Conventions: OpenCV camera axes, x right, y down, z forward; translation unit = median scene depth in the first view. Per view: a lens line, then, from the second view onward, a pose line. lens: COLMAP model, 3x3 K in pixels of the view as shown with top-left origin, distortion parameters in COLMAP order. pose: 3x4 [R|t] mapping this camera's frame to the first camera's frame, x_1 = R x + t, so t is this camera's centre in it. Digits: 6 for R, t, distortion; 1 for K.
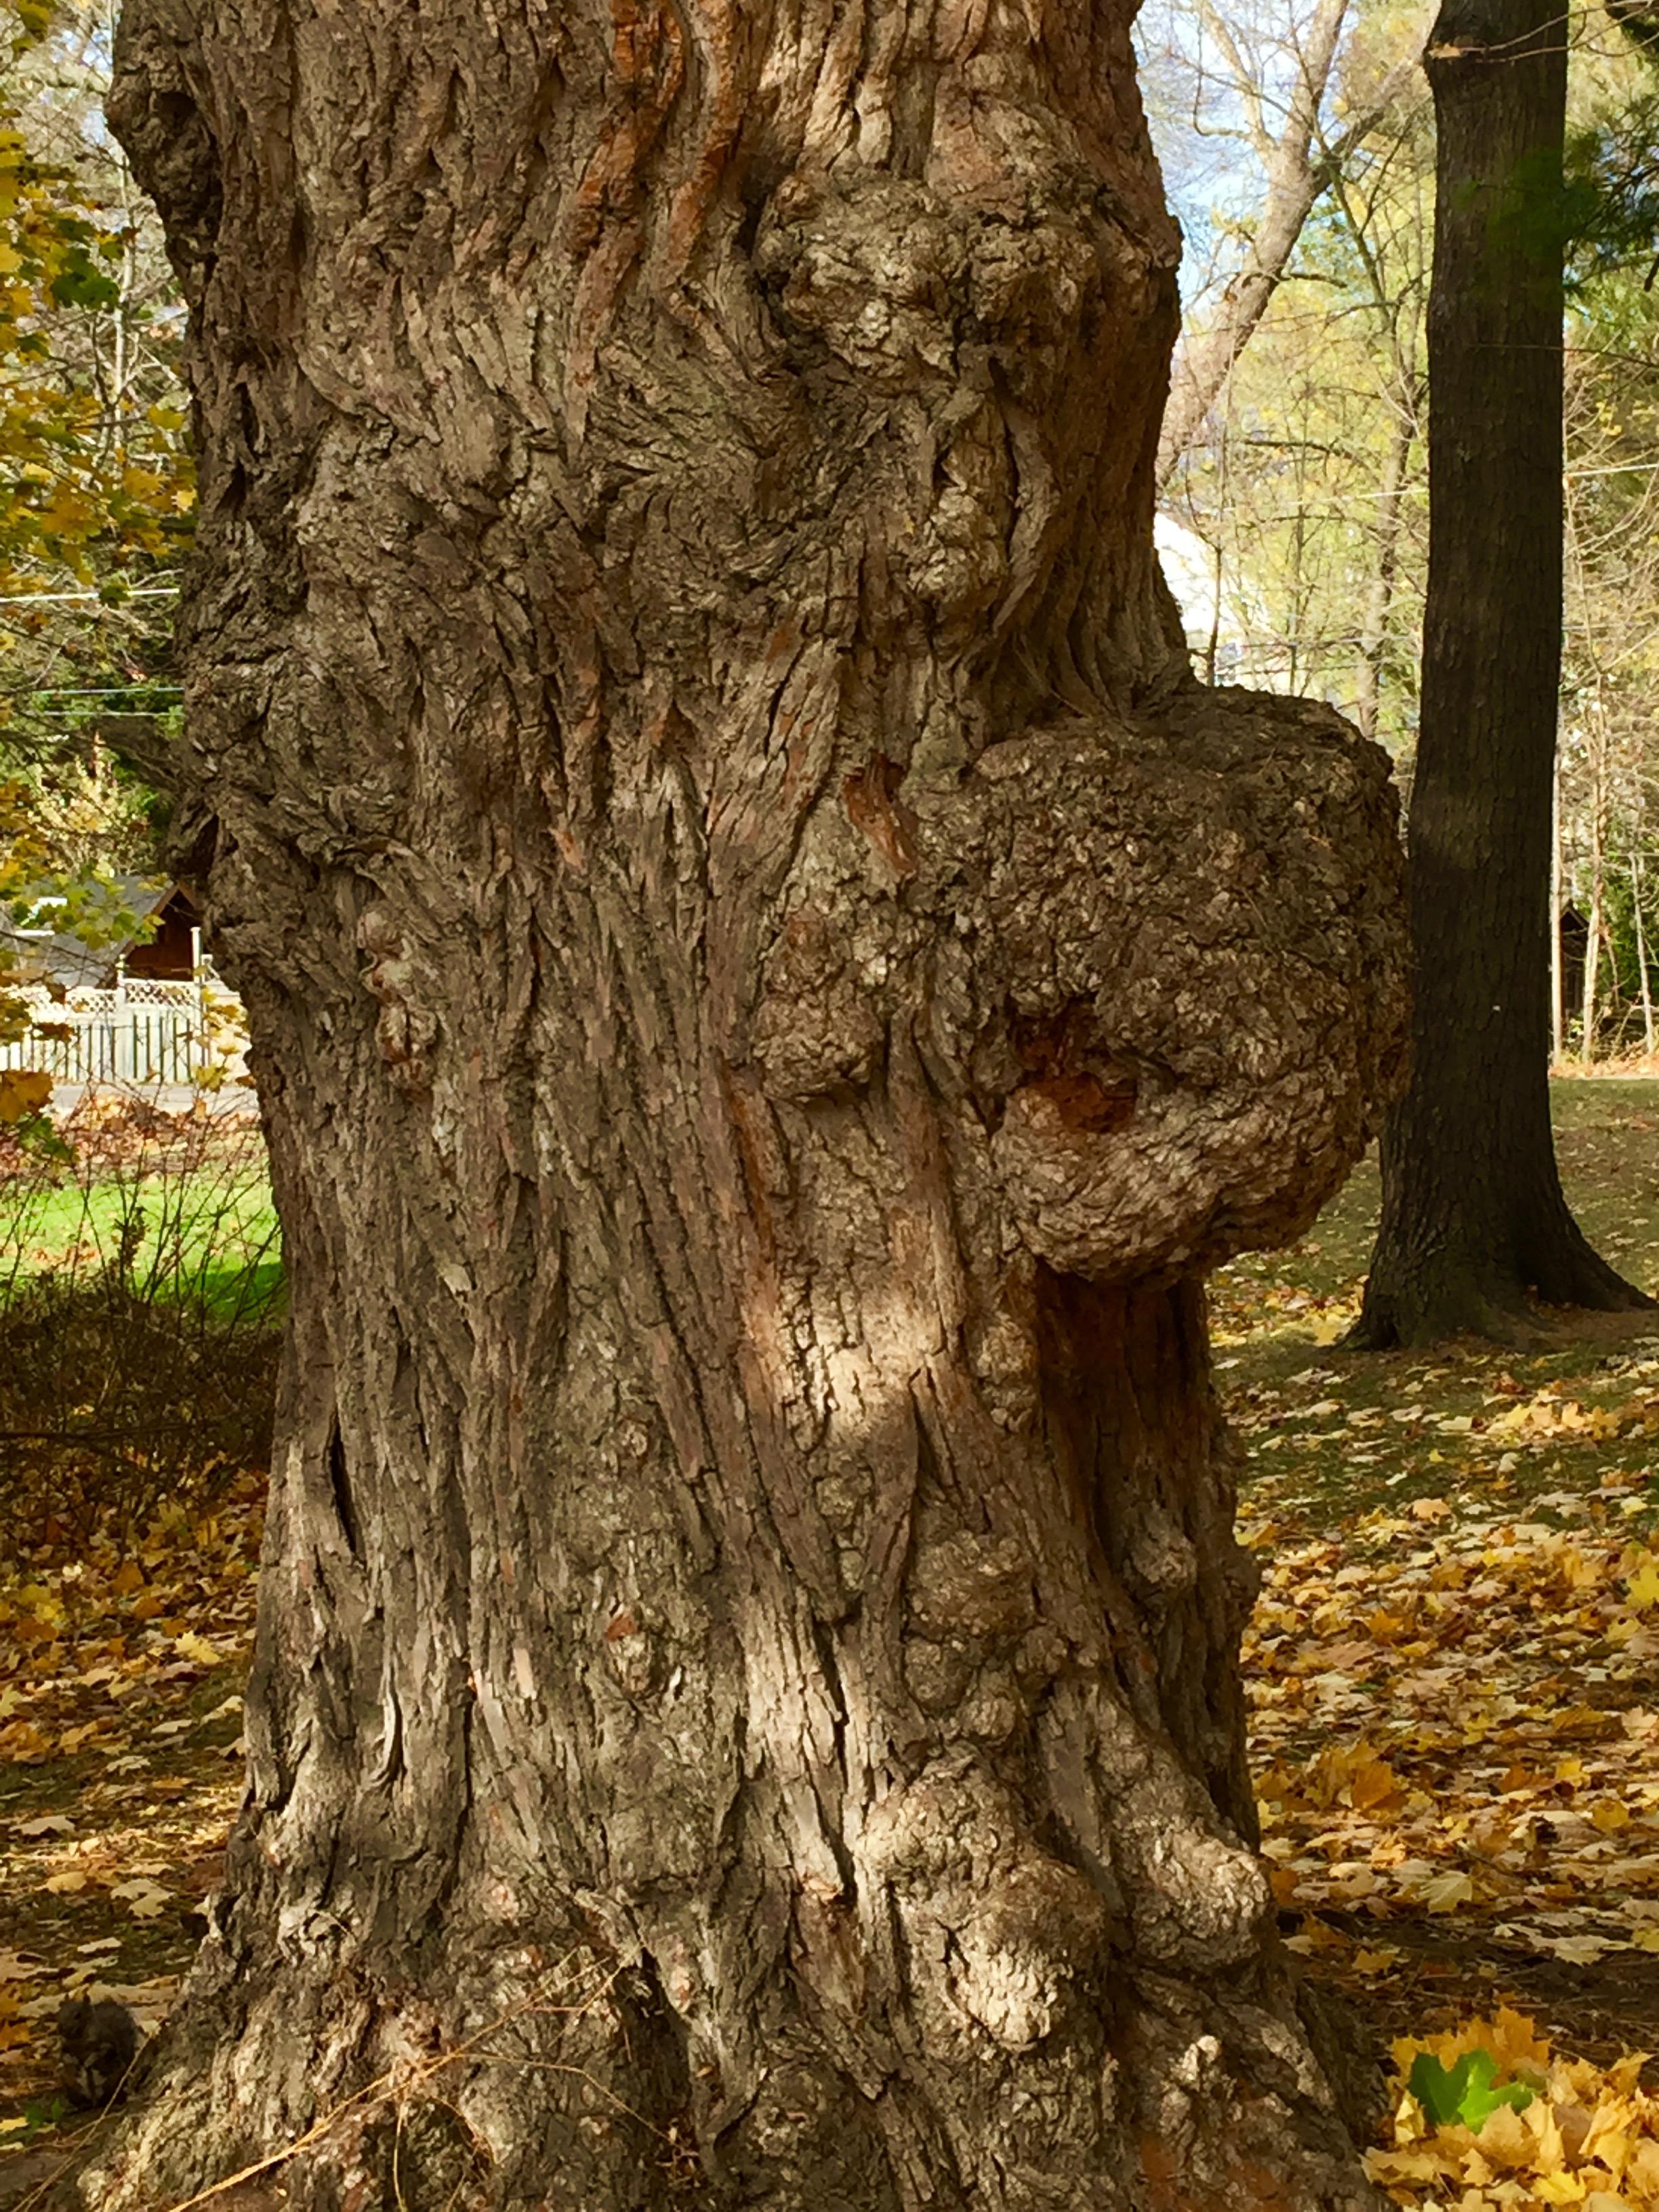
lens RADIAL K [[4209.6, 0, 835.8], [0, 4209.6, 1105.2], [0, 0, 1]] dist [0.122050, 0.000000]
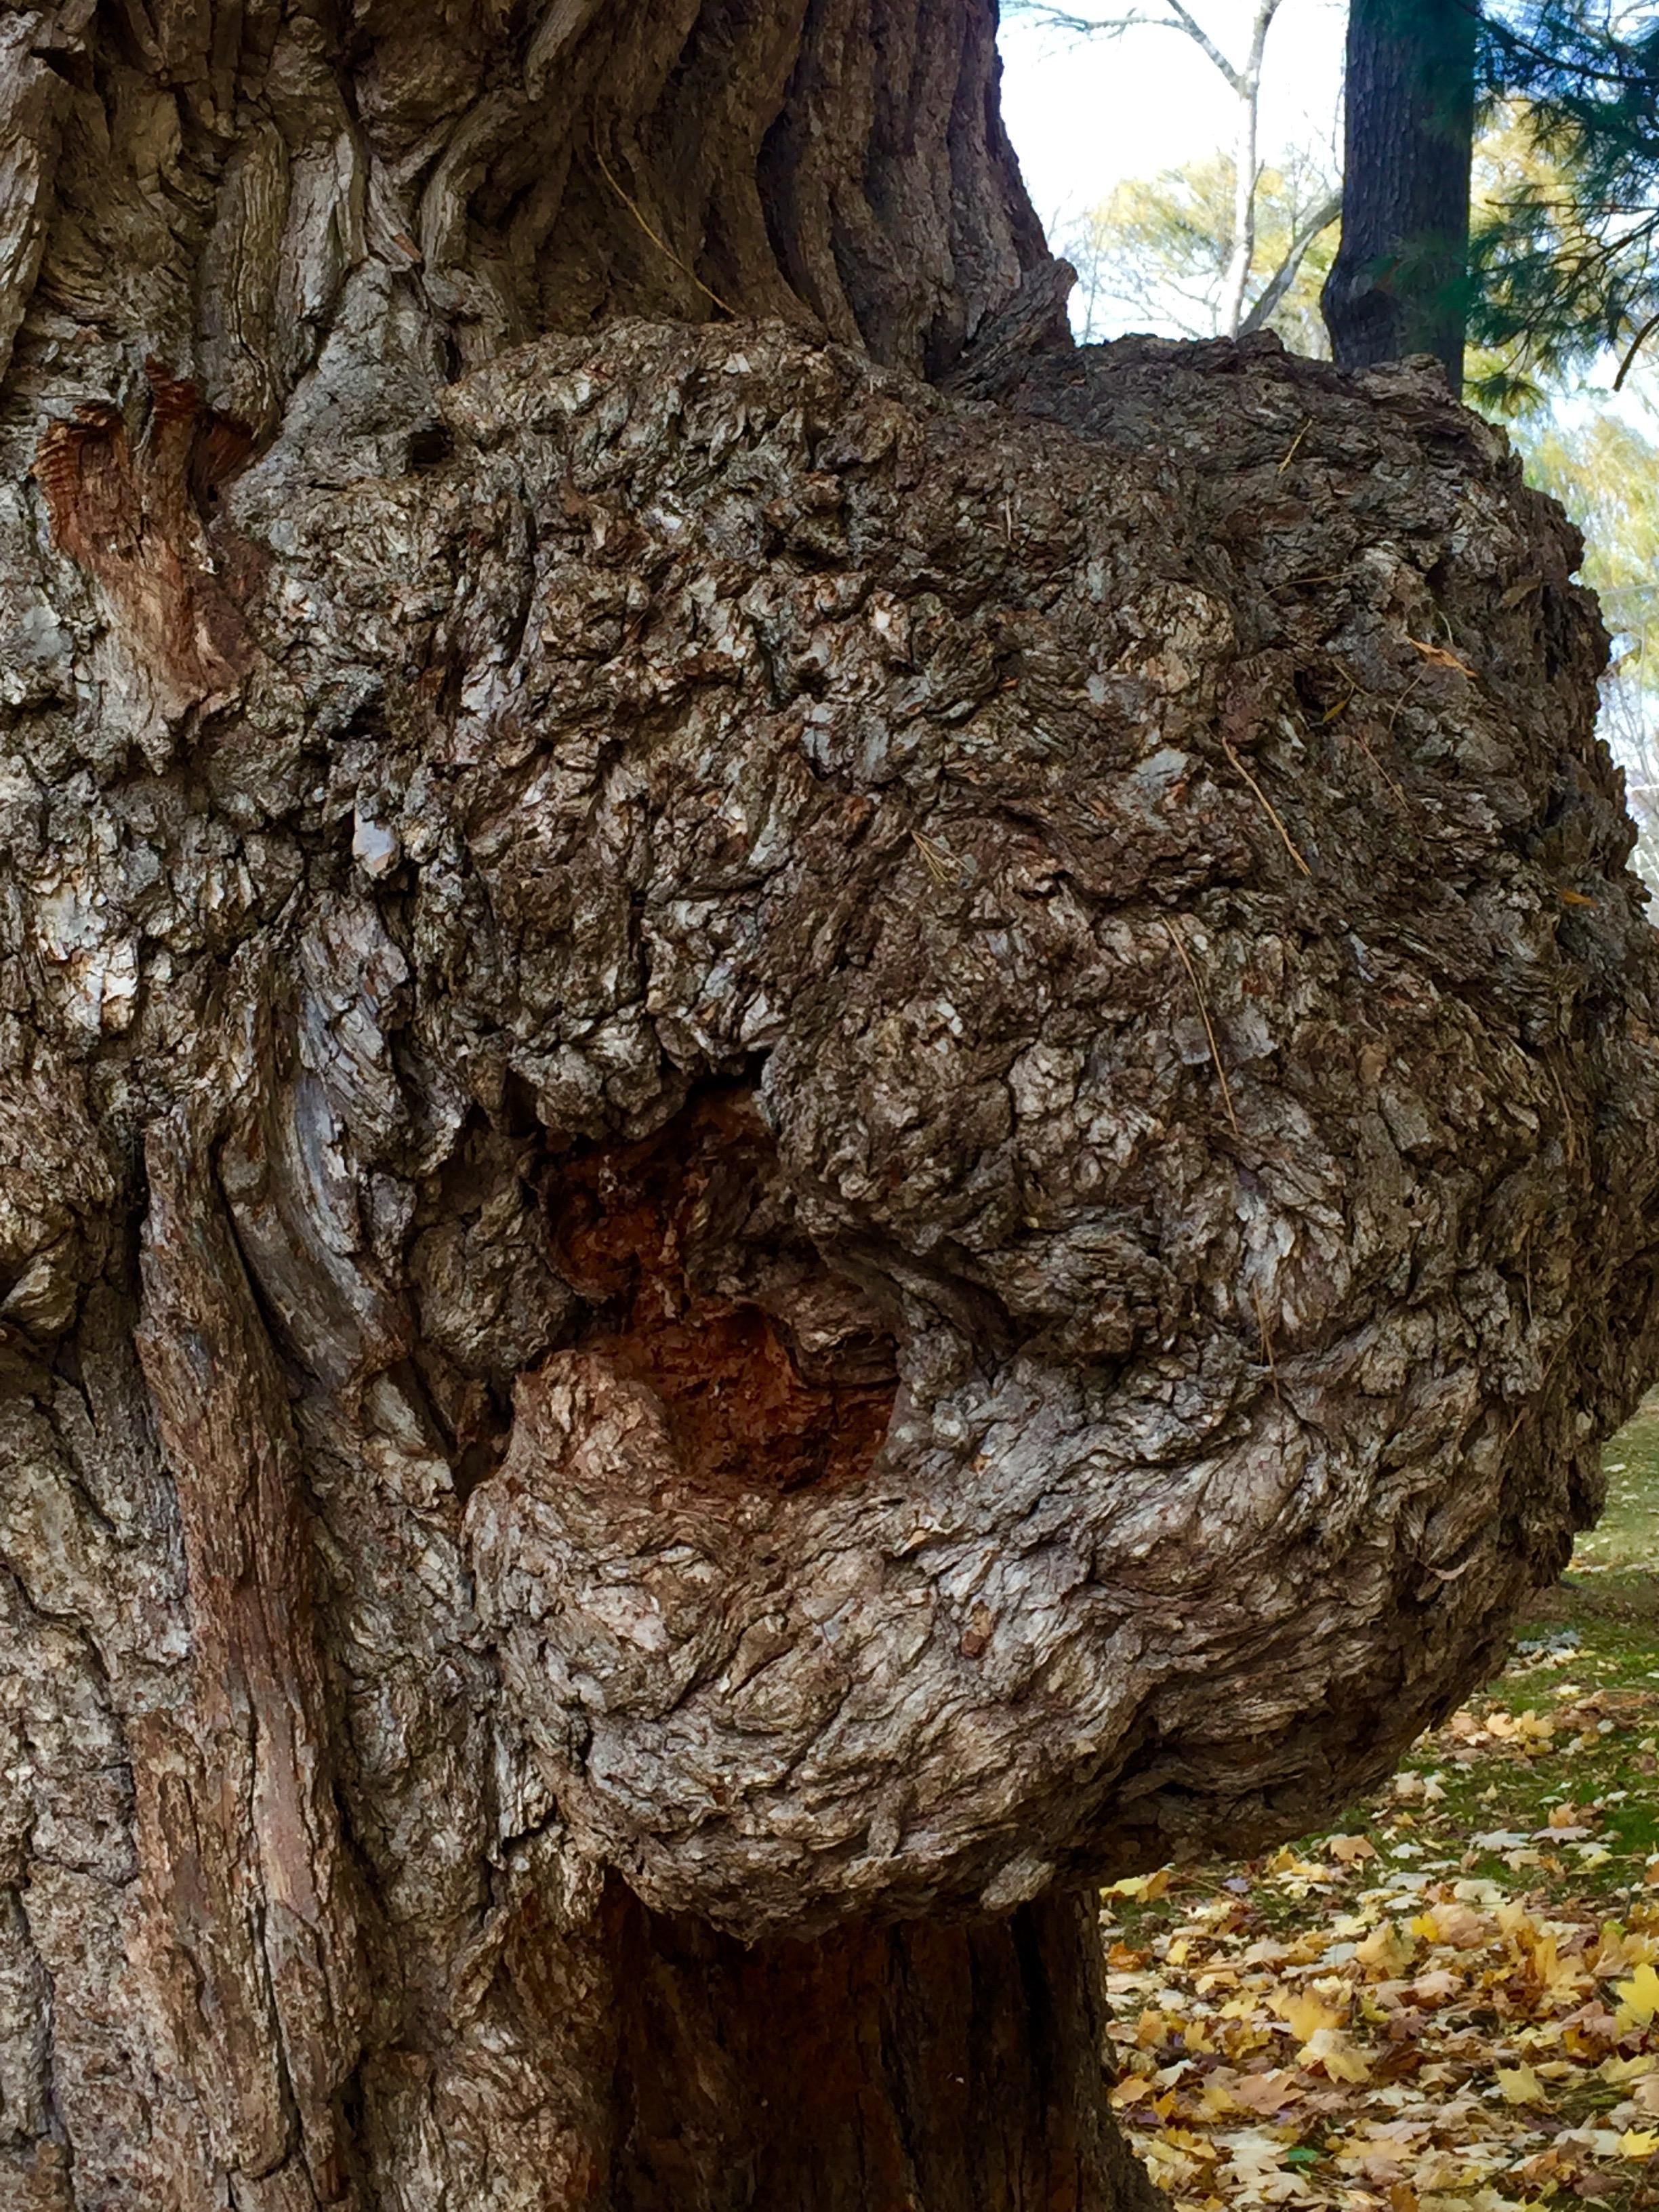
lens RADIAL K [[3357.9, 0, 826.2], [0, 3357.9, 1111.5], [0, 0, 1]] dist [0.058640, 0.000000]
pose [[0.999827, 0.016443, 0.008655, 0.063280], [-0.015778, 0.997283, -0.071951, -0.004281], [-0.009815, 0.071802, 0.997371, 0.736456]]
